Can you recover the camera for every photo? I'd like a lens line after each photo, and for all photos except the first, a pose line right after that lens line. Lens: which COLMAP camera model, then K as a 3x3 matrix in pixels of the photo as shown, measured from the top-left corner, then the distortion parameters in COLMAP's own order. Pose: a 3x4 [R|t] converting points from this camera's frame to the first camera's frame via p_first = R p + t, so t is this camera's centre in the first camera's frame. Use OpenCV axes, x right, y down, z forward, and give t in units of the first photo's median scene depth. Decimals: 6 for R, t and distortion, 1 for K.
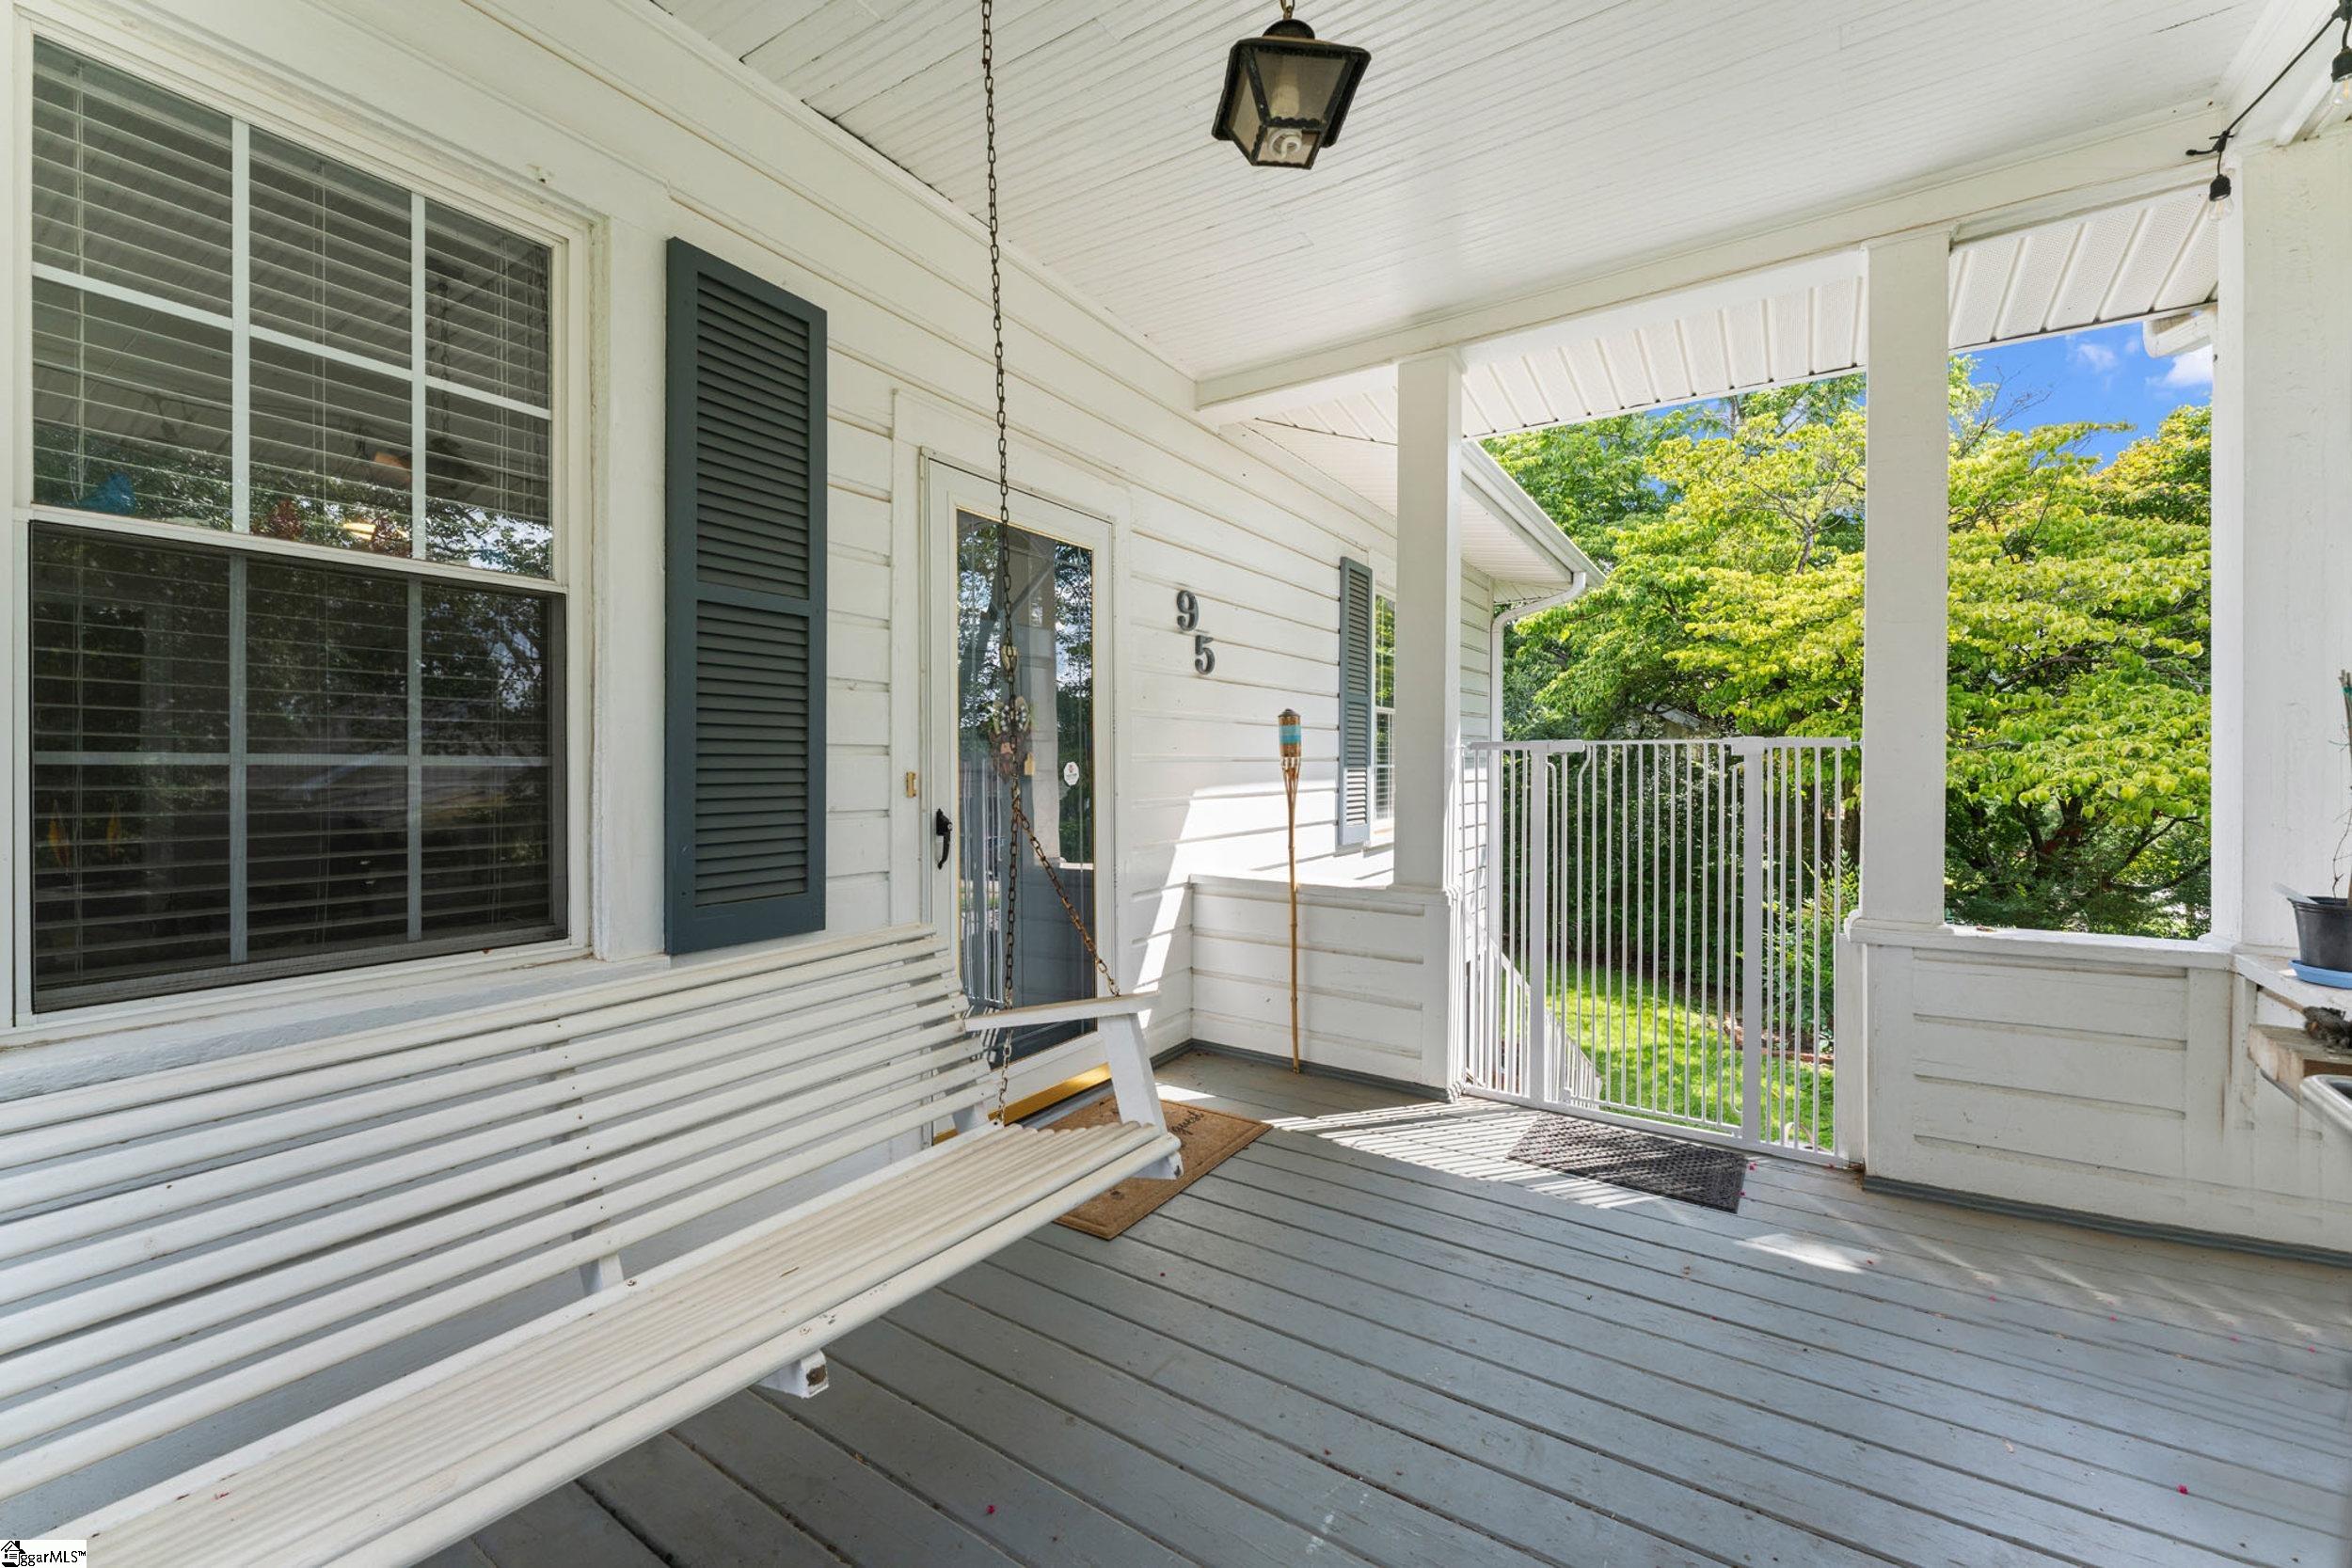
lens RADIAL K [[946.7, 0, 1176.8], [0, 946.7, 769.8], [0, 0, 1]] dist [0.000686, -0.001074]
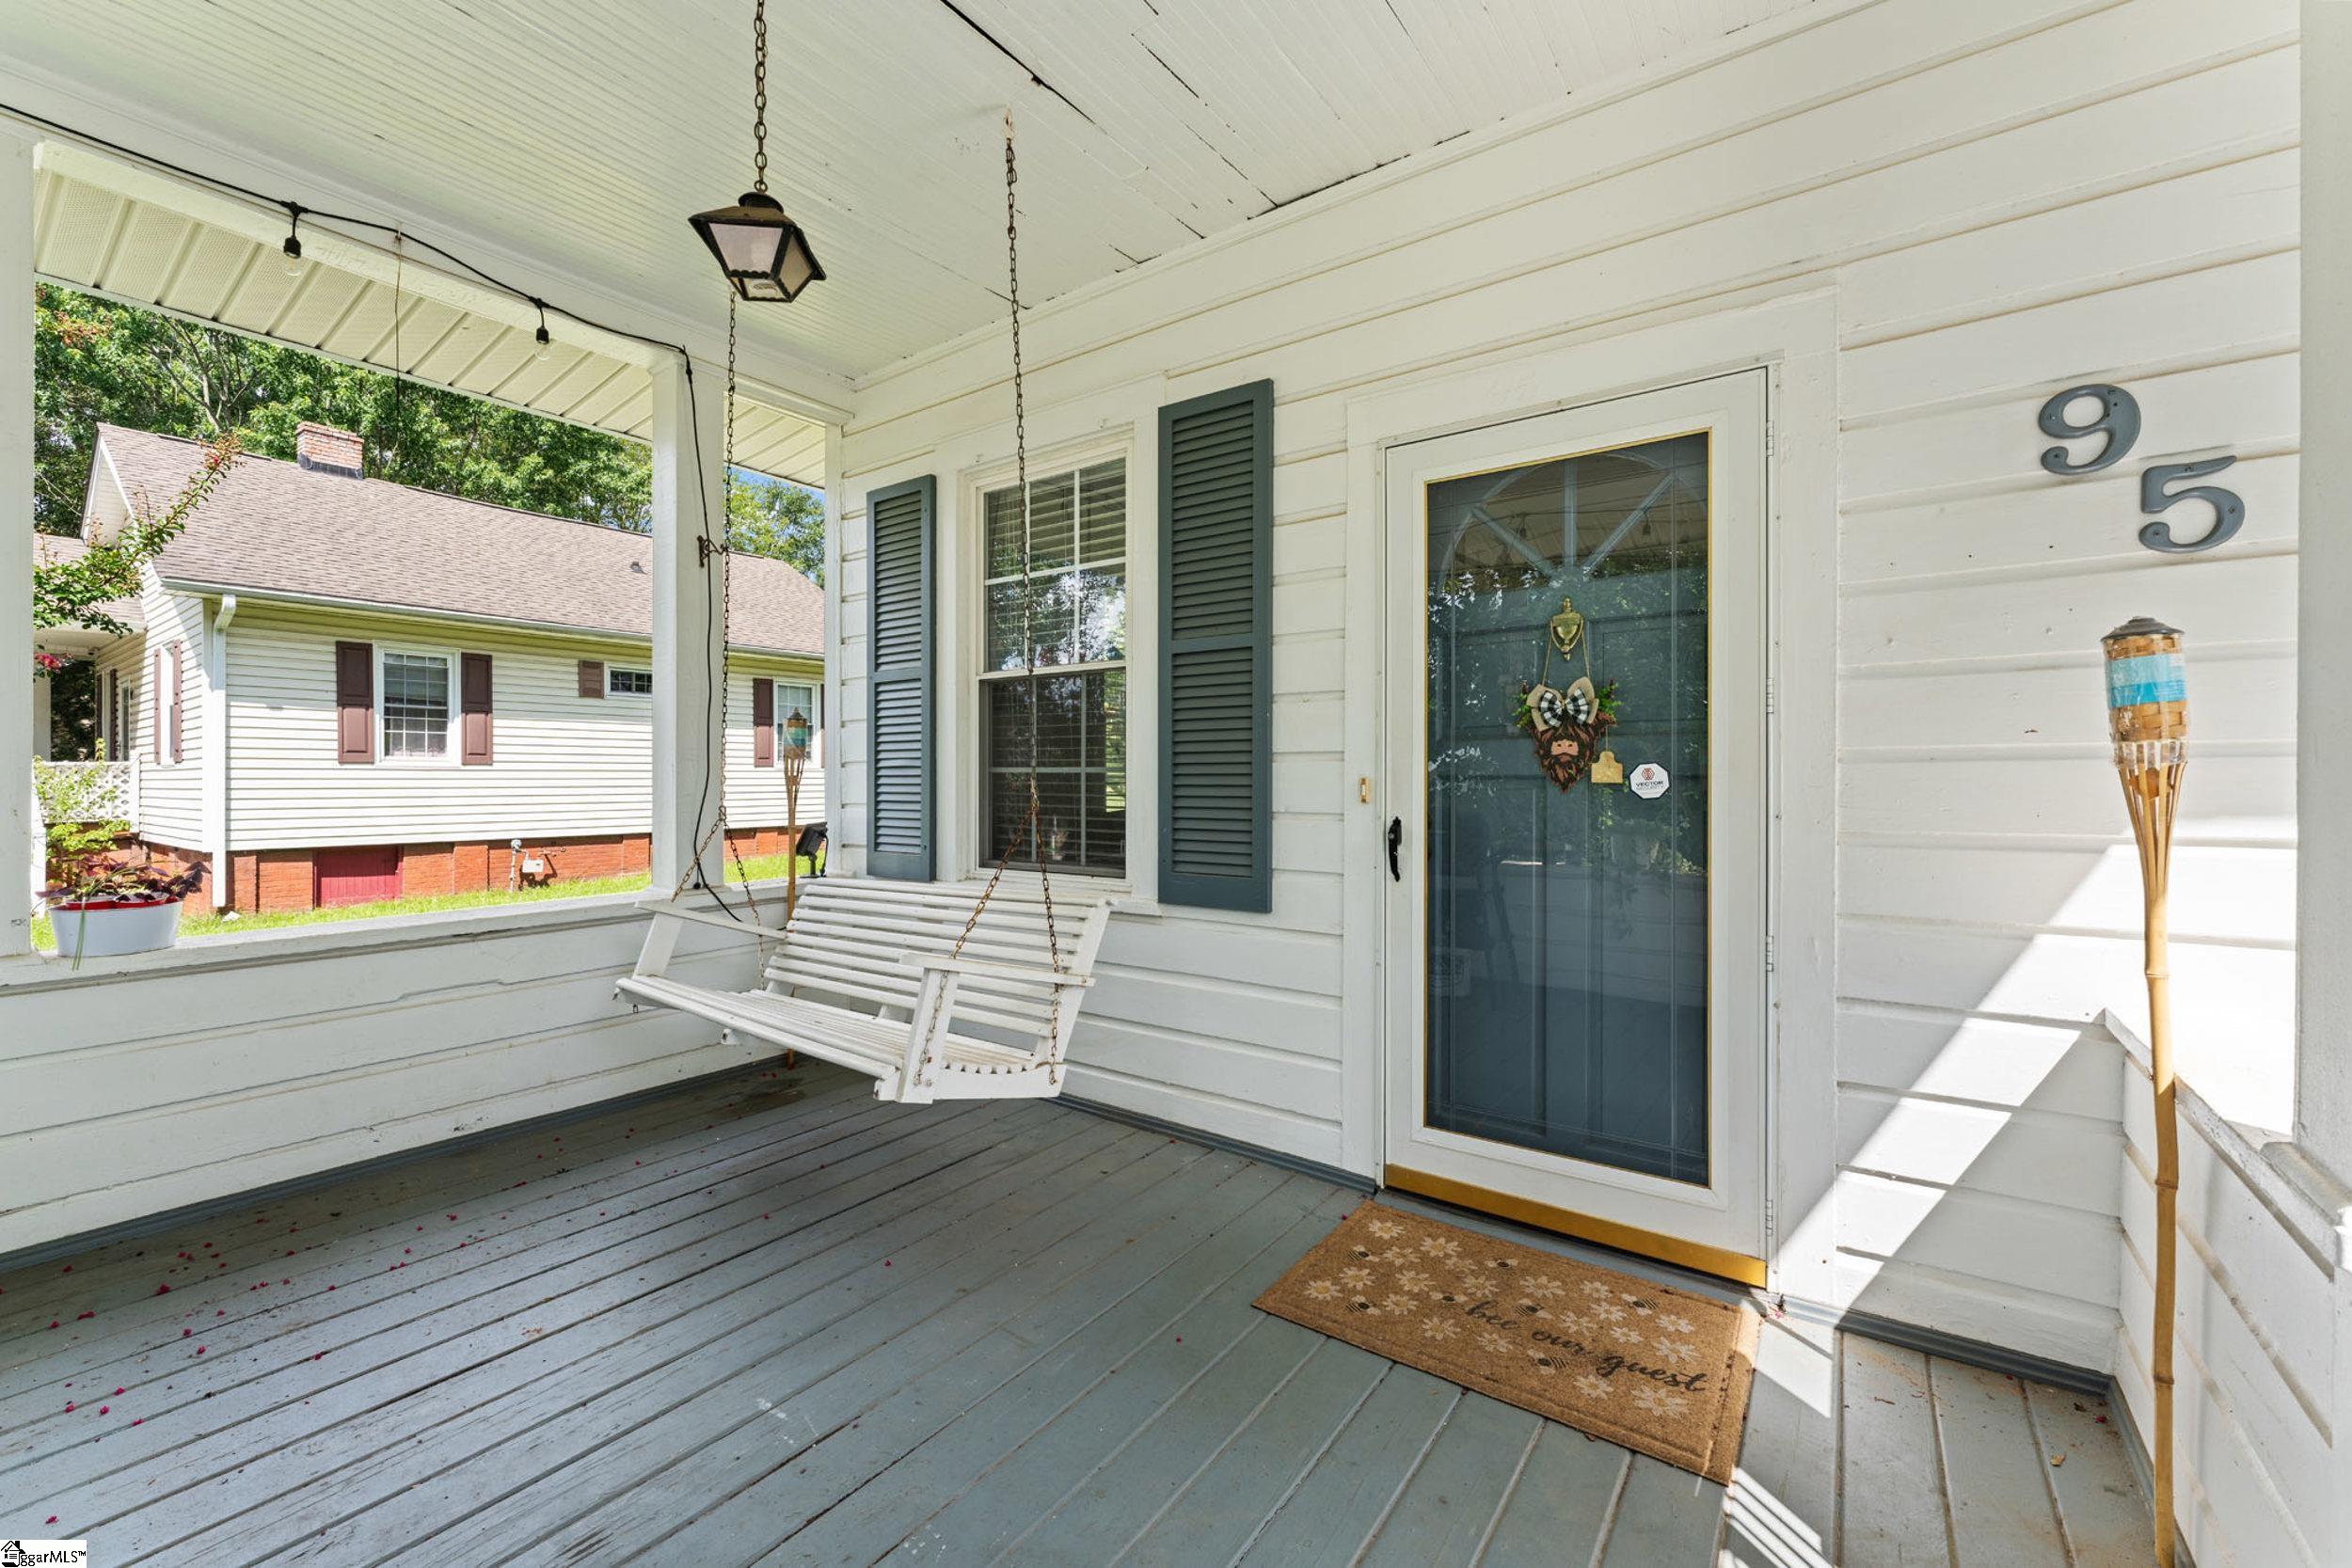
lens RADIAL K [[946.7, 0, 1178.7], [0, 946.7, 783.4], [0, 0, 1]] dist [0.000686, -0.001074]
pose [[-0.048492, -0.001477, -0.998822, 0.773195], [-0.009127, 0.999958, -0.001036, 0.011928], [0.998782, 0.009066, -0.048503, 0.929425]]
